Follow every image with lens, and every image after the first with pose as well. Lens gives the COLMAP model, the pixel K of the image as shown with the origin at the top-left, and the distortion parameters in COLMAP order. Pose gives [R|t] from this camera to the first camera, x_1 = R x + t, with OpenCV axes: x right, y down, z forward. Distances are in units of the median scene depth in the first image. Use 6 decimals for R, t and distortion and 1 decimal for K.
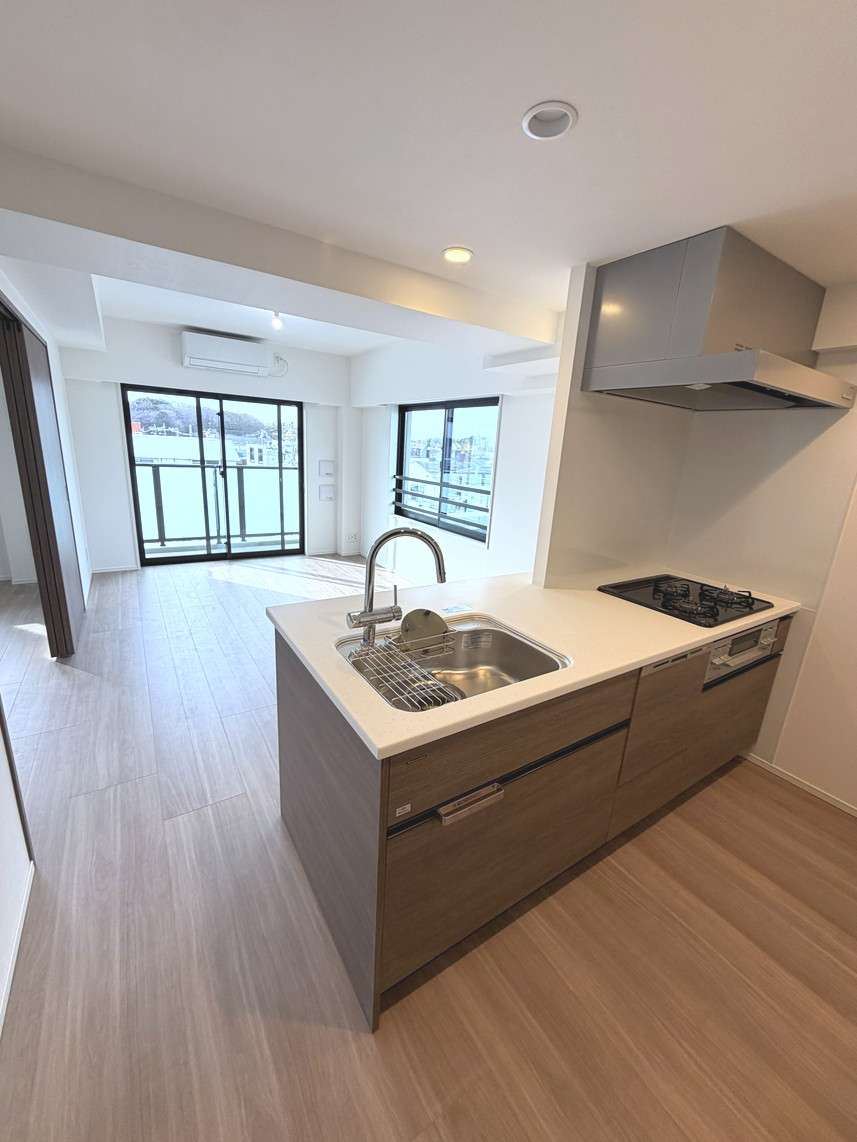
lens RADIAL K [[452.1, 0, 422.2], [0, 452.1, 572.8], [0, 0, 1]] dist [0.000275, 0.000730]
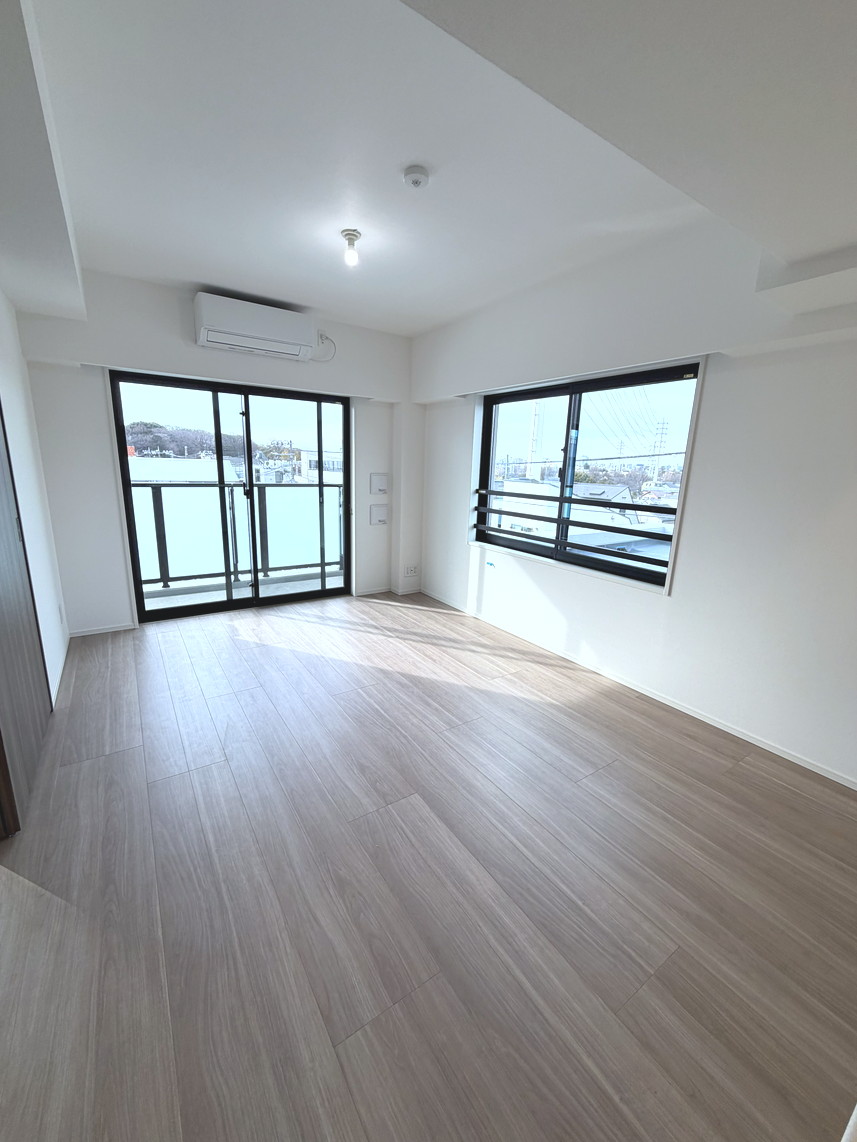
lens RADIAL K [[452.1, 0, 420.1], [0, 452.1, 572.3], [0, 0, 1]] dist [0.000275, 0.000730]
pose [[0.999619, -0.027001, 0.005813, -0.165893], [0.027192, 0.998990, -0.035772, -0.054888], [-0.004841, 0.035916, 0.999343, 0.258351]]
